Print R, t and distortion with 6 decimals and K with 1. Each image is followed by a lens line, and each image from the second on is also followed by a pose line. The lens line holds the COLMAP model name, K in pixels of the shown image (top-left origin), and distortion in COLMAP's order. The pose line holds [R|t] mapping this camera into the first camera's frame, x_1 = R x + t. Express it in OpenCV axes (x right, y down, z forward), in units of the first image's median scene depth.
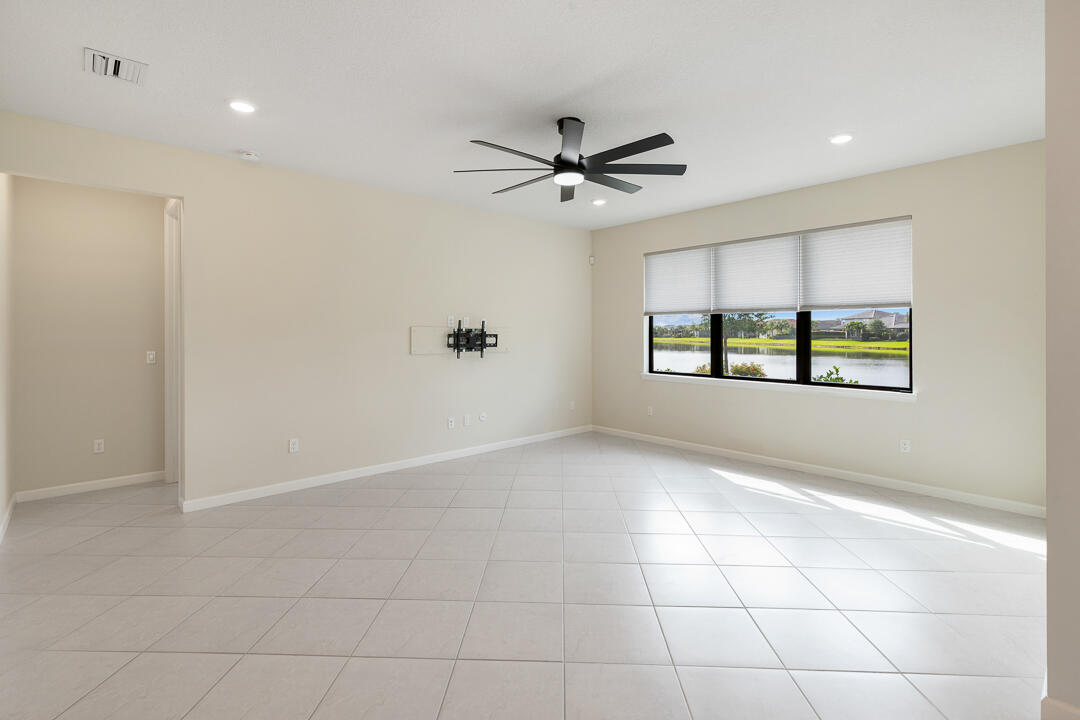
lens RADIAL K [[498.4, 0, 546.8], [0, 498.4, 337.9], [0, 0, 1]] dist [0.007287, -0.002932]
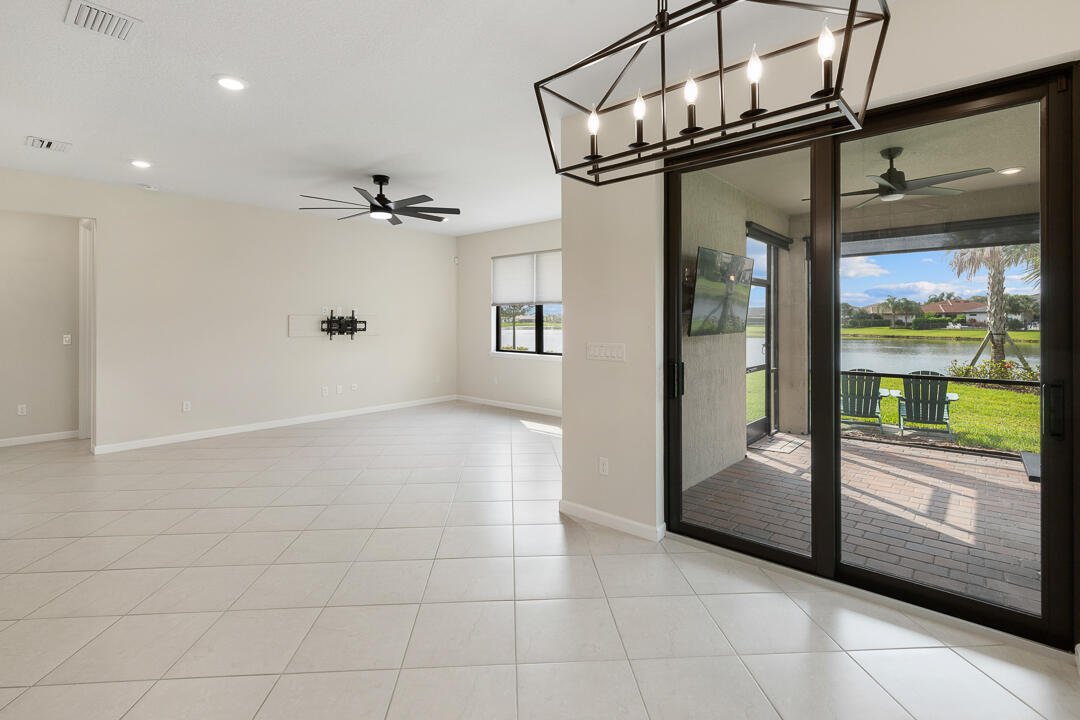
lens RADIAL K [[498.4, 0, 543.7], [0, 498.4, 320.1], [0, 0, 1]] dist [0.007287, -0.002932]
pose [[0.994615, -0.001896, 0.103625, 0.224011], [0.002891, 0.999951, -0.009455, 0.003875], [-0.103602, 0.009704, 0.994572, -0.311955]]
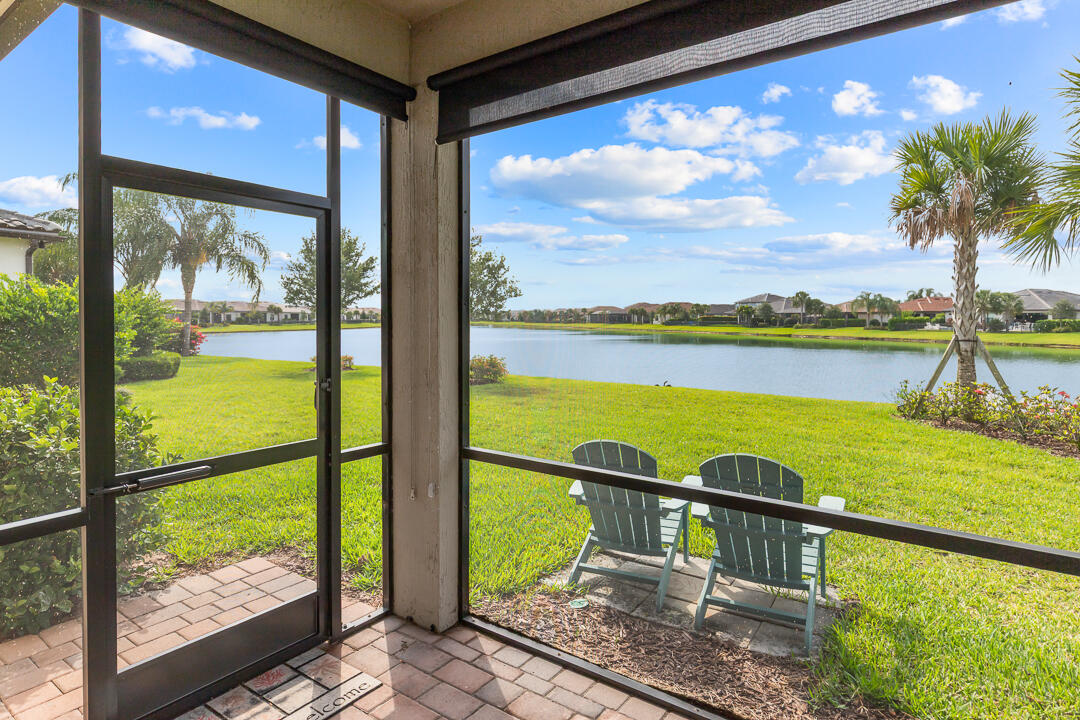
lens RADIAL K [[594.0, 0, 537.7], [0, 594.0, 324.1], [0, 0, 1]] dist [0.007634, -0.004968]
pose [[0.979547, 0.000949, 0.201211, 0.946818], [-0.001189, 0.999999, 0.001072, 0.003460], [-0.201210, -0.001289, 0.979547, 0.295401]]
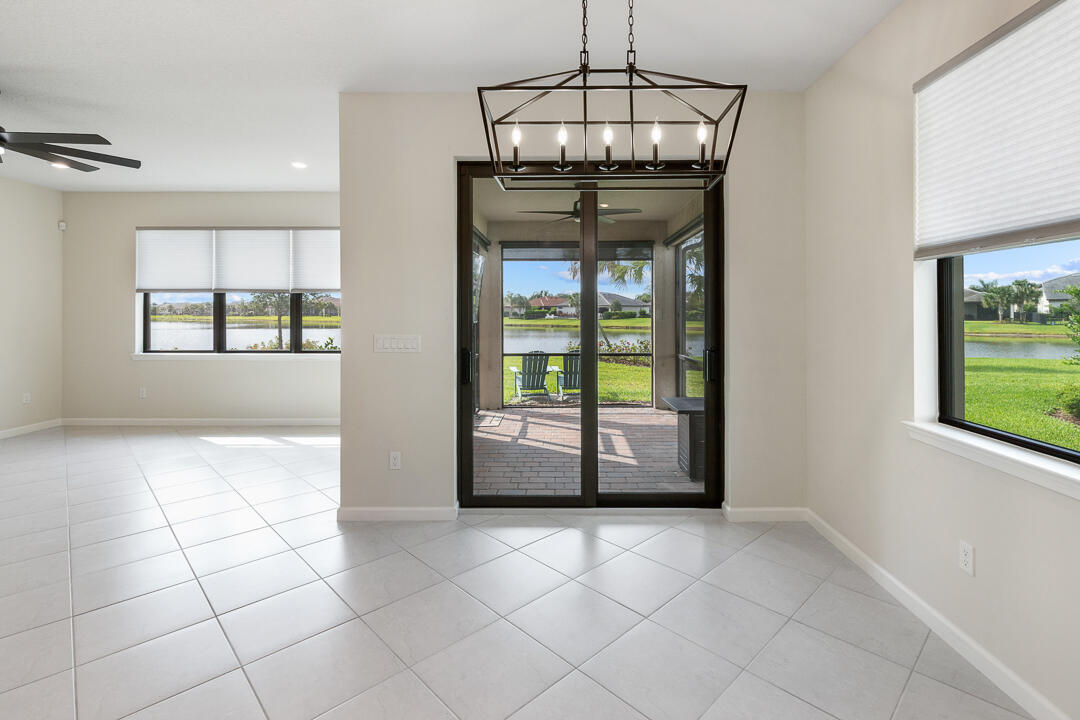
lens RADIAL K [[498.4, 0, 558.5], [0, 498.4, 308.4], [0, 0, 1]] dist [0.007287, -0.002932]
pose [[0.686978, 0.003617, 0.726669, 0.064813], [0.007515, 0.999899, -0.012082, 0.003598], [-0.726639, 0.013761, 0.686881, -0.268991]]
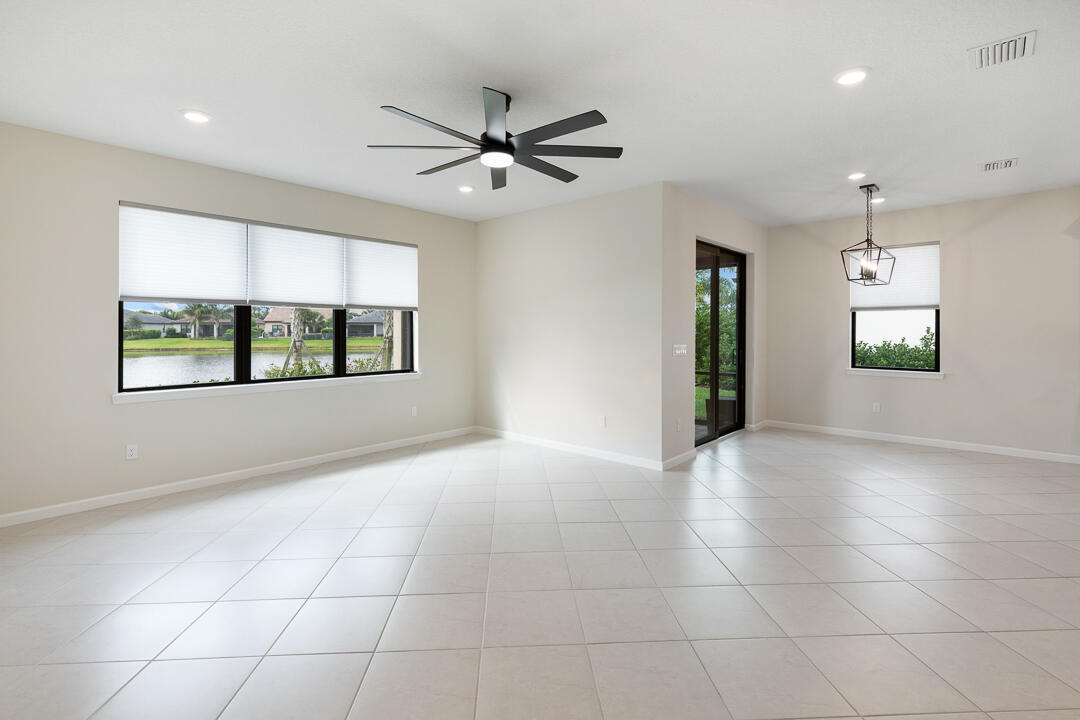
lens RADIAL K [[498.4, 0, 540.9], [0, 498.4, 335.5], [0, 0, 1]] dist [0.007287, -0.002932]
pose [[-0.082718, -0.011490, 0.996507, -0.547385], [0.009006, 0.999884, 0.012276, -0.005632], [-0.996532, 0.009990, -0.082605, 0.619489]]
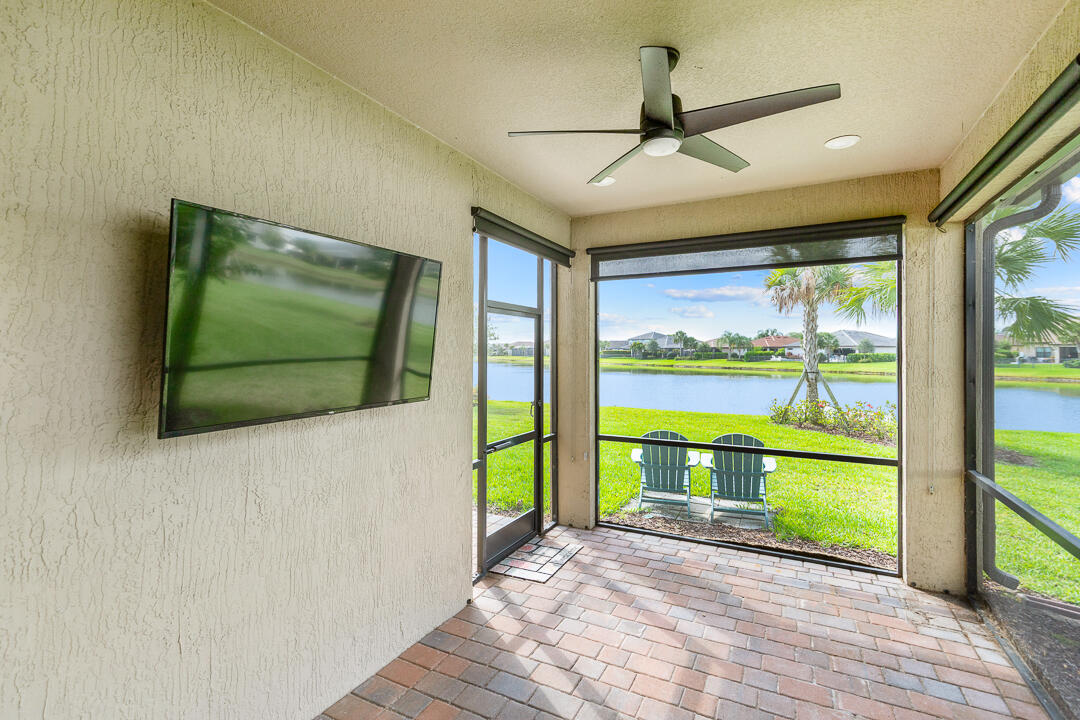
lens RADIAL K [[498.4, 0, 537.6], [0, 498.4, 345.9], [0, 0, 1]] dist [0.007287, -0.002932]
pose [[0.941105, 0.006154, 0.338057, 0.600987], [0.000871, 0.999787, -0.020624, -0.022121], [-0.338112, 0.019704, 0.940900, 0.048758]]
